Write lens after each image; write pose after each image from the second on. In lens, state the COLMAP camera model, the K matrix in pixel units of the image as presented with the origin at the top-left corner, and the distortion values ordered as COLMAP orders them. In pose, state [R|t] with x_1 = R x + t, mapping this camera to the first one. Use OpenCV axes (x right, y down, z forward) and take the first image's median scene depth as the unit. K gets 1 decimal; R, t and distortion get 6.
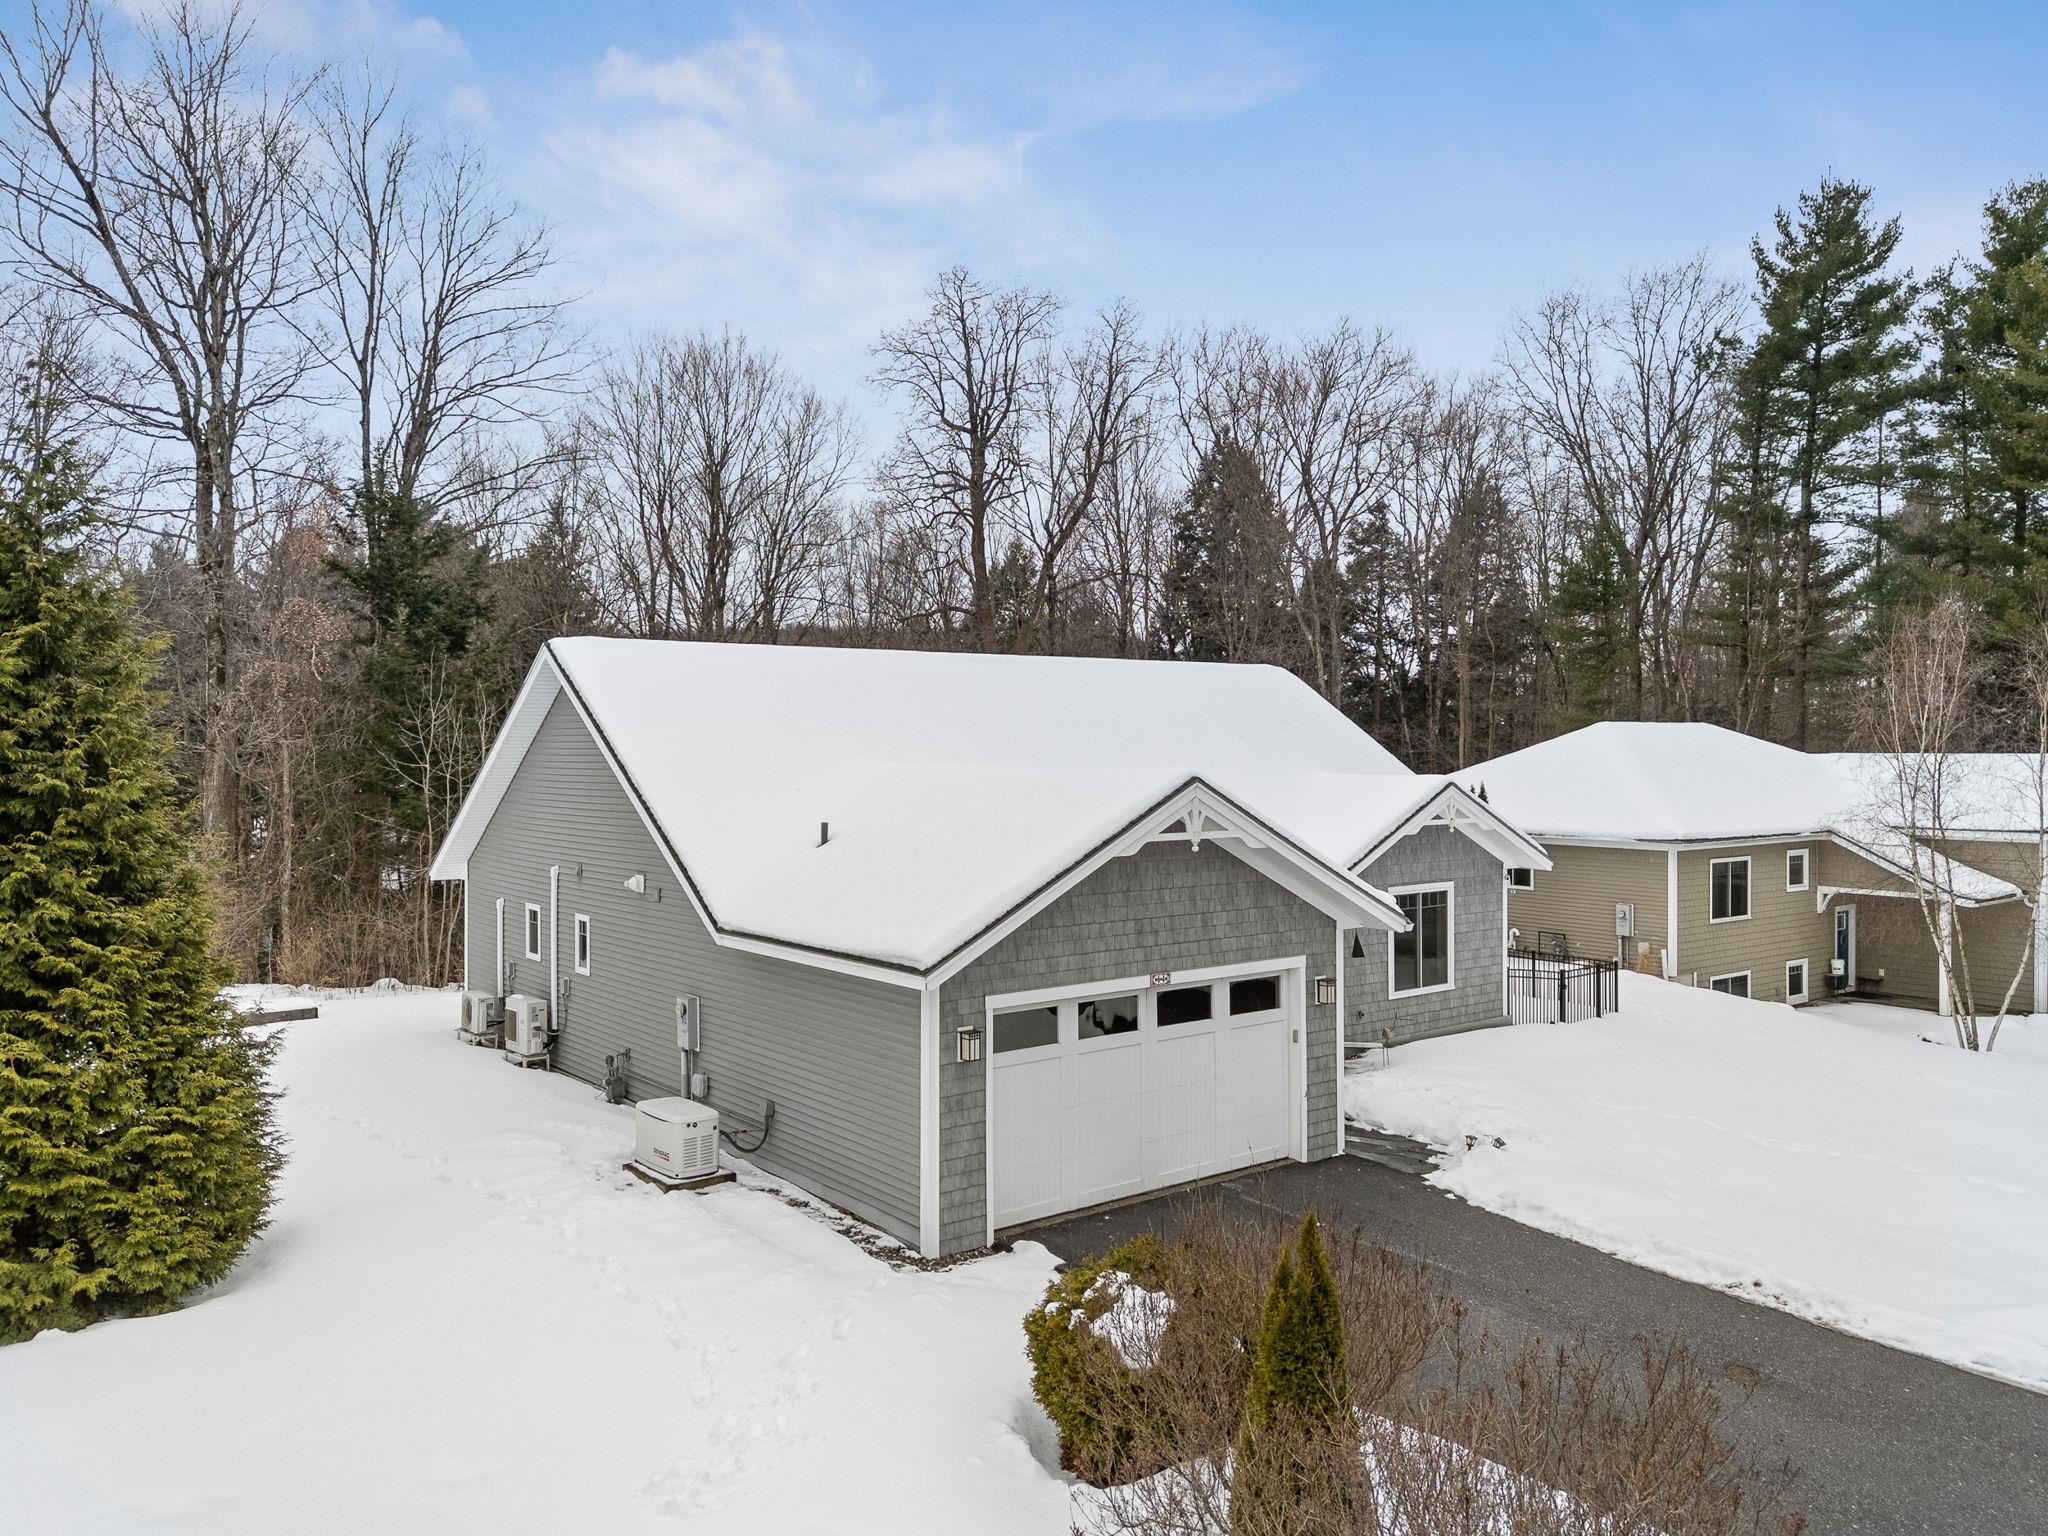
lens RADIAL K [[1508.0, 0, 1012.9], [0, 1508.0, 751.1], [0, 0, 1]] dist [0.076931, -0.067921]
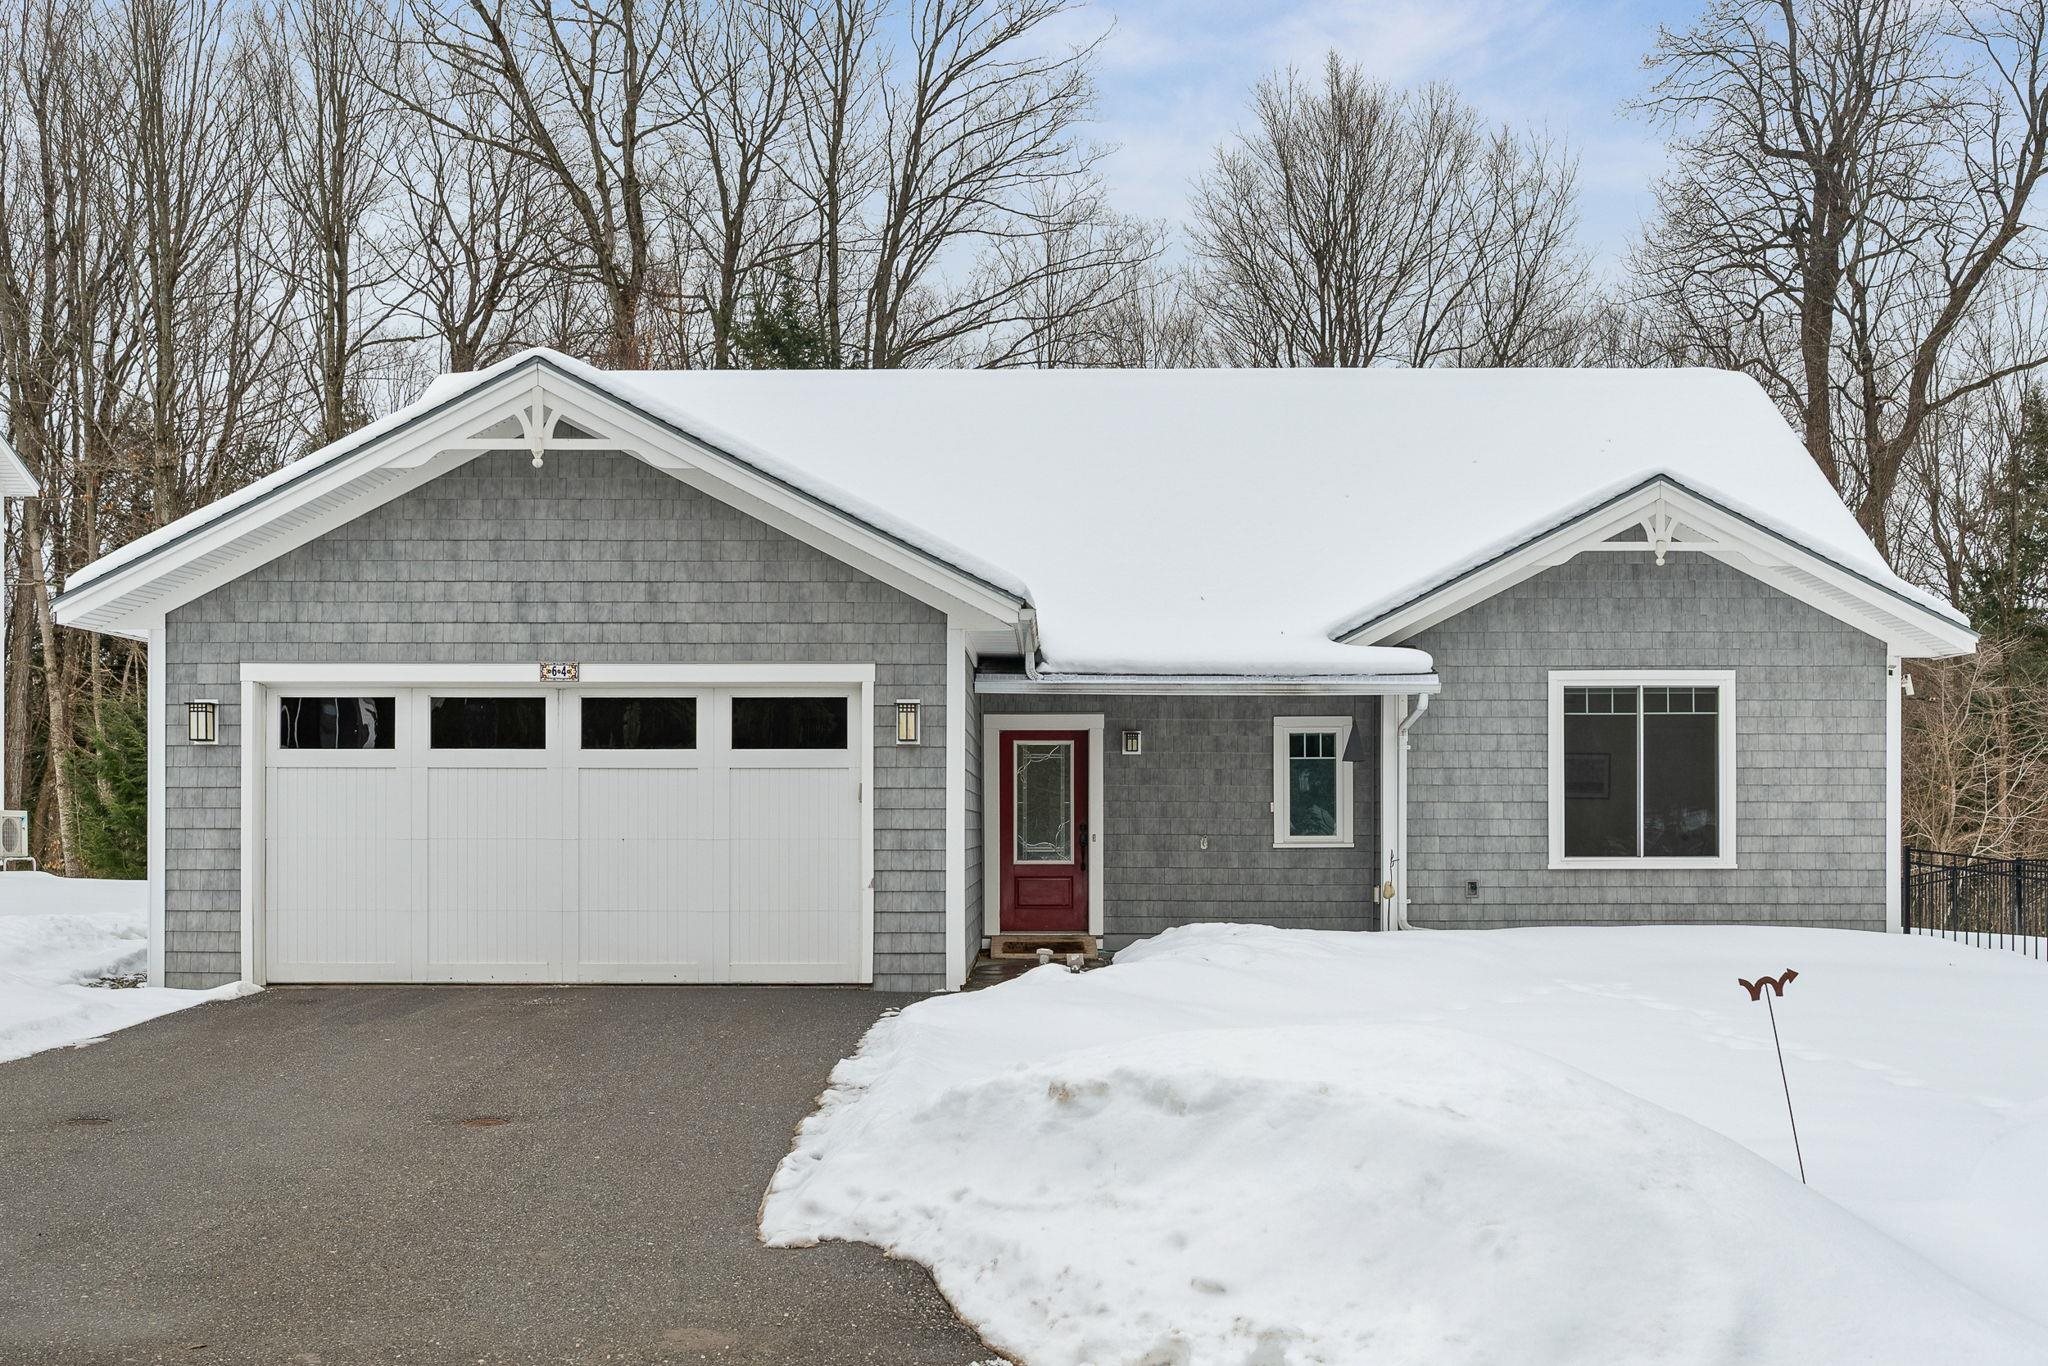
lens RADIAL K [[2133.2, 0, 1050.6], [0, 2133.2, 821.4], [0, 0, 1]] dist [-0.010282, 0.000000]
pose [[0.785423, -0.002261, -0.618956, 0.840532], [-0.005738, 0.999924, -0.010934, 0.220531], [0.618933, 0.012140, 0.785350, 0.369229]]
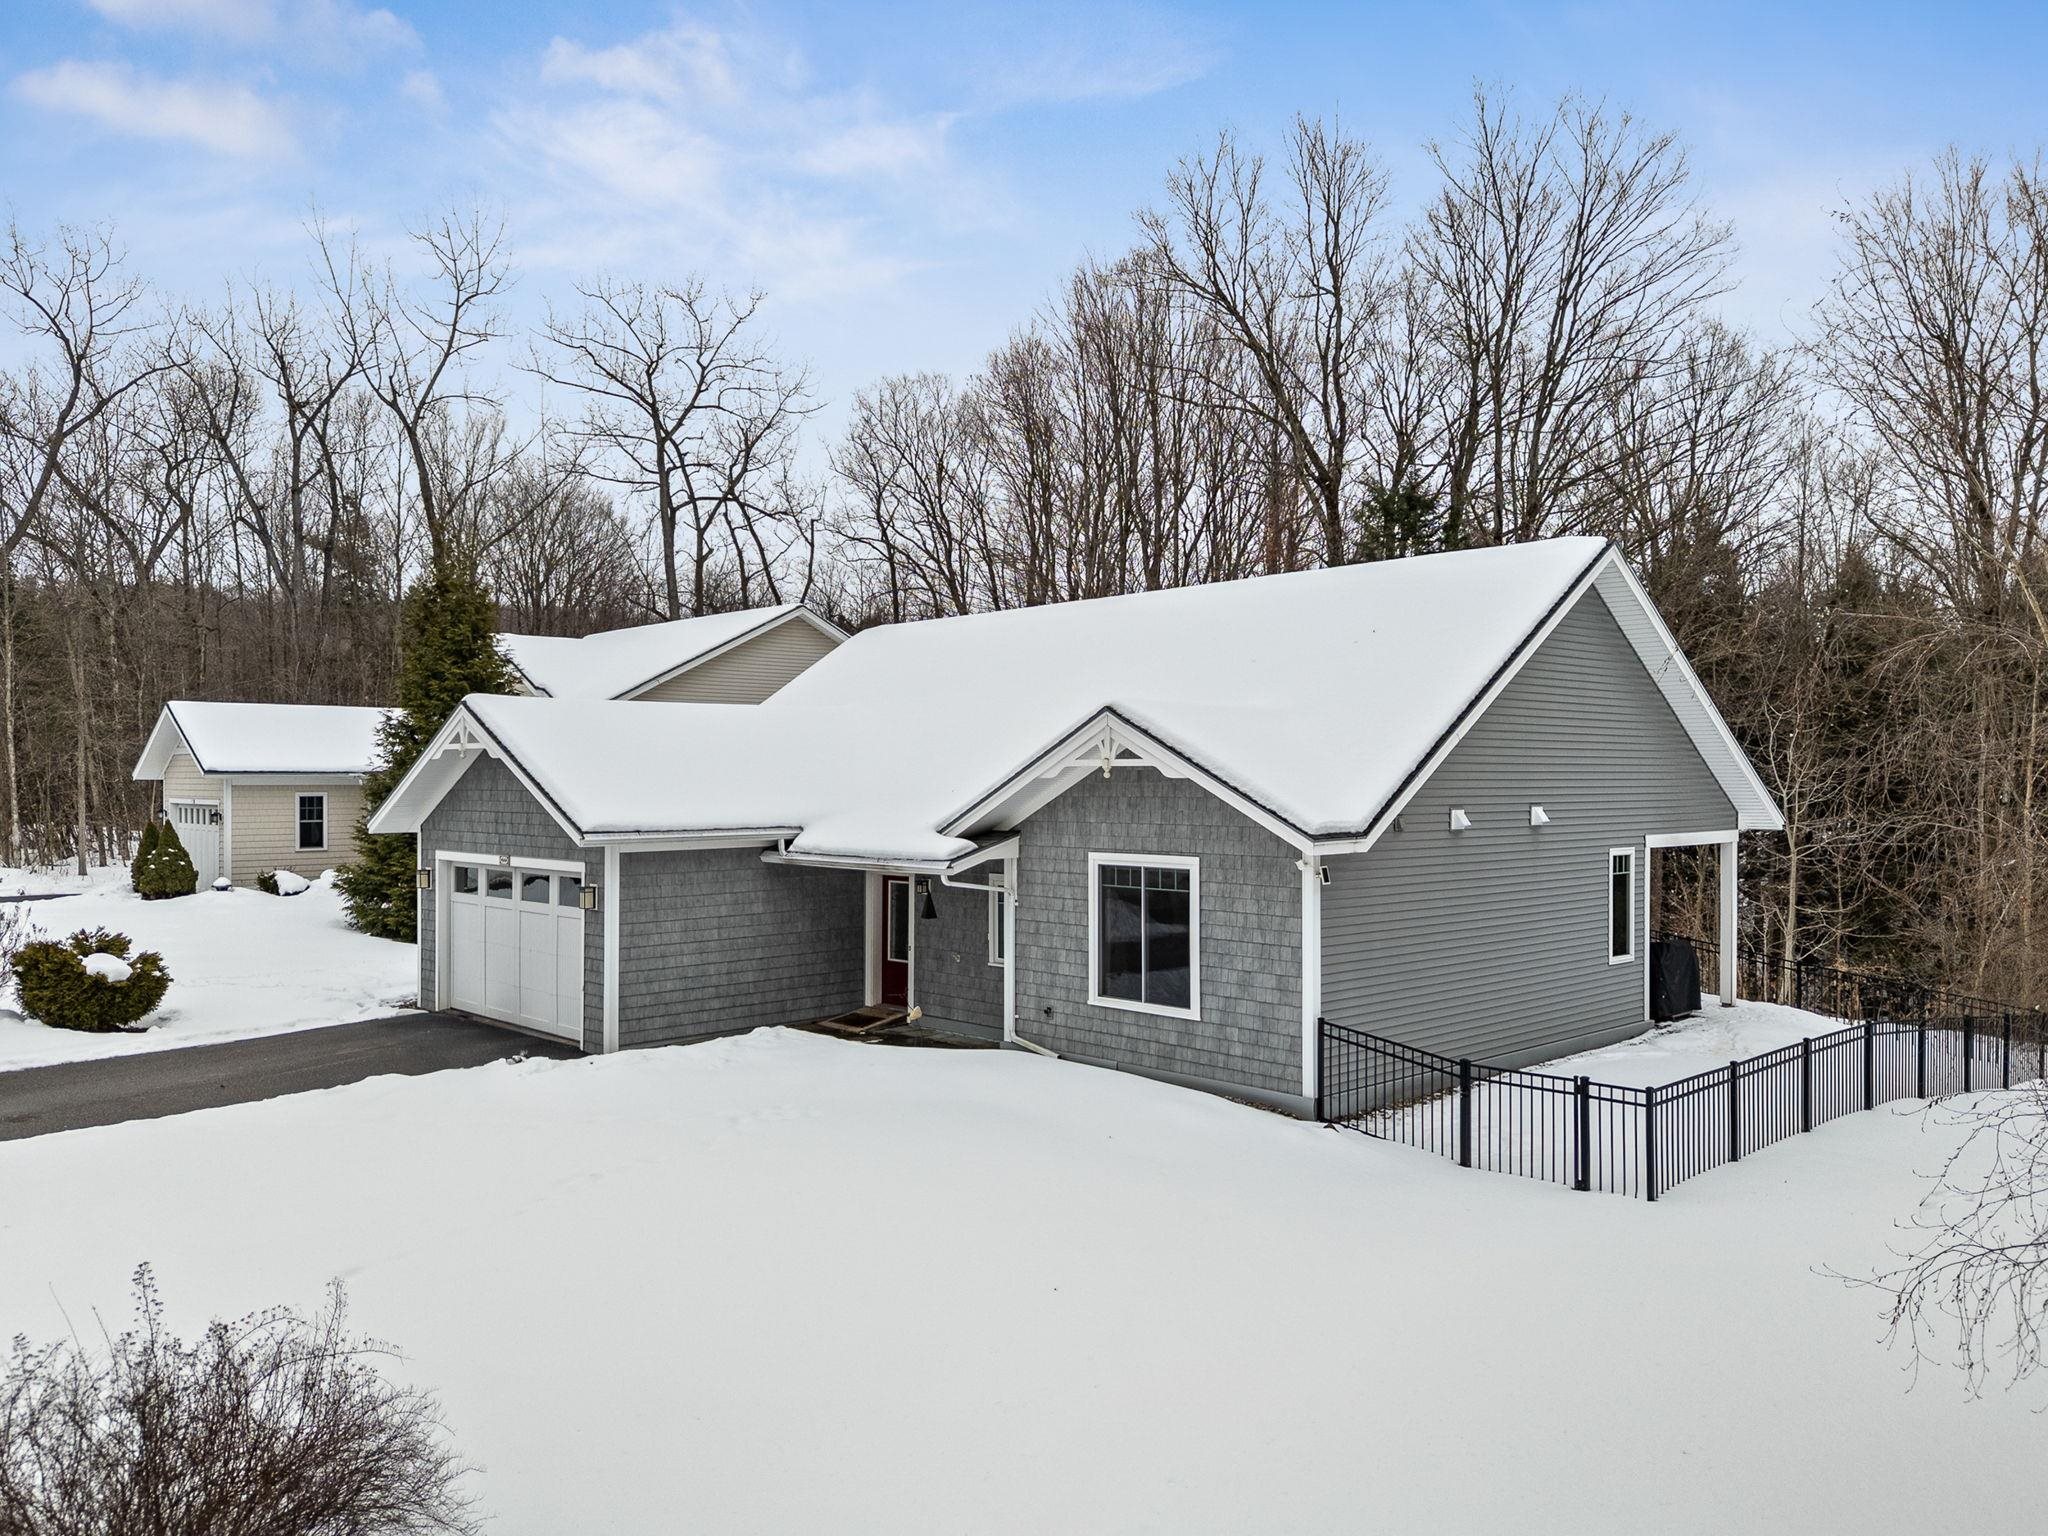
lens RADIAL K [[1508.0, 0, 1006.3], [0, 1508.0, 760.3], [0, 0, 1]] dist [0.076931, -0.067921]
pose [[0.088297, -0.011256, -0.996031, 1.385804], [-0.005128, 0.999918, -0.011754, 0.076078], [0.996081, 0.006146, 0.088232, 1.265838]]
